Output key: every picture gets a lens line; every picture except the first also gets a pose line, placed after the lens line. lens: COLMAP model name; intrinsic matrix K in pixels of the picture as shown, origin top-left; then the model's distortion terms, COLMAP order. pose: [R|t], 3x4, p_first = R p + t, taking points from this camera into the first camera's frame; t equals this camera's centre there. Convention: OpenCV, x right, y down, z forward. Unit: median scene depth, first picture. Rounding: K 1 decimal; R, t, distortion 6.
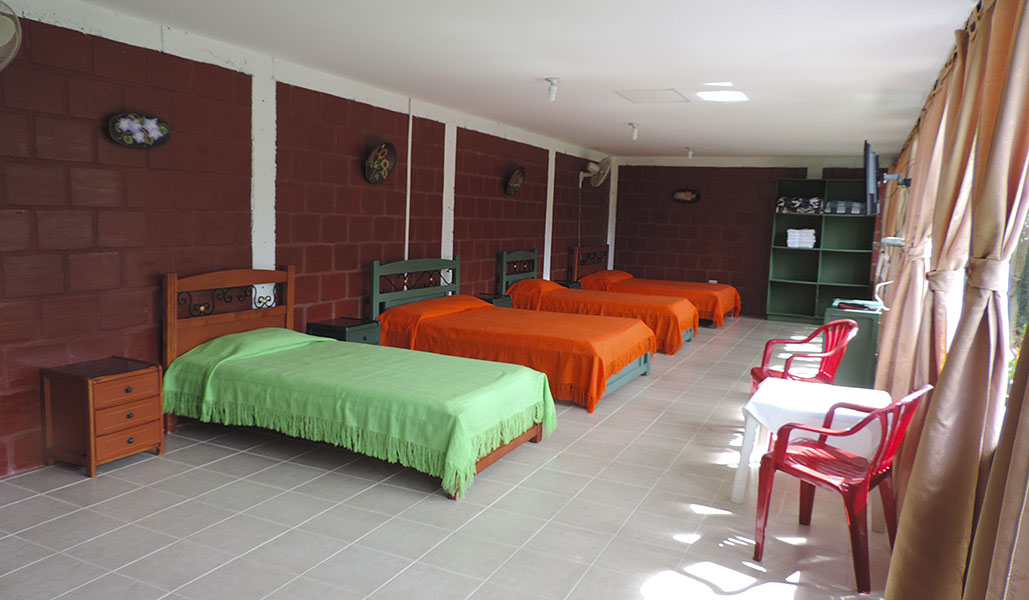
lens RADIAL K [[729.7, 0, 515.2], [0, 729.7, 298.6], [0, 0, 1]] dist [-0.003229, -0.007813]
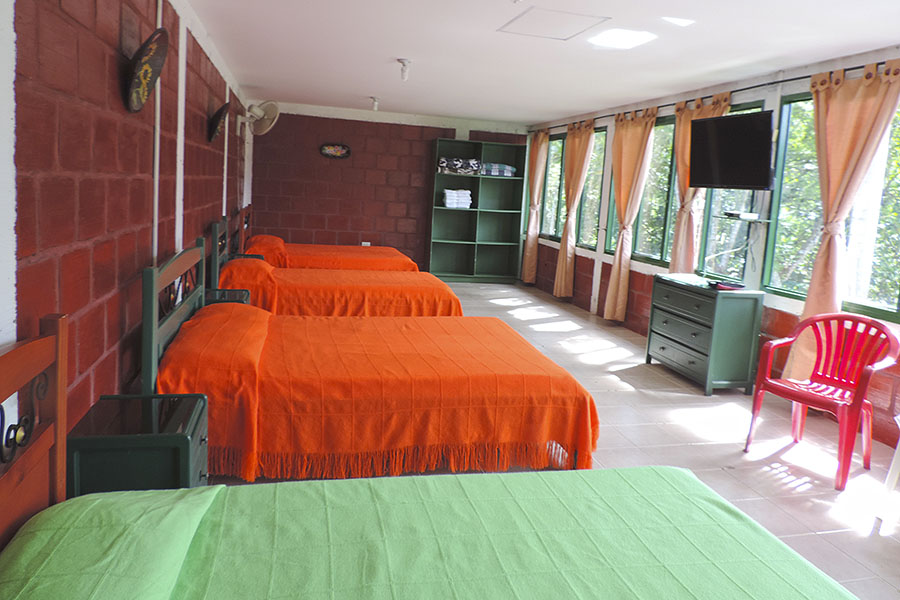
lens RADIAL K [[639.3, 0, 447.1], [0, 639.3, 272.5], [0, 0, 1]] dist [-0.010302, -0.000728]
pose [[0.779061, -0.072854, 0.622701, -0.182865], [0.038887, 0.996928, 0.067986, -0.042294], [-0.625741, -0.028750, 0.779501, 0.319602]]
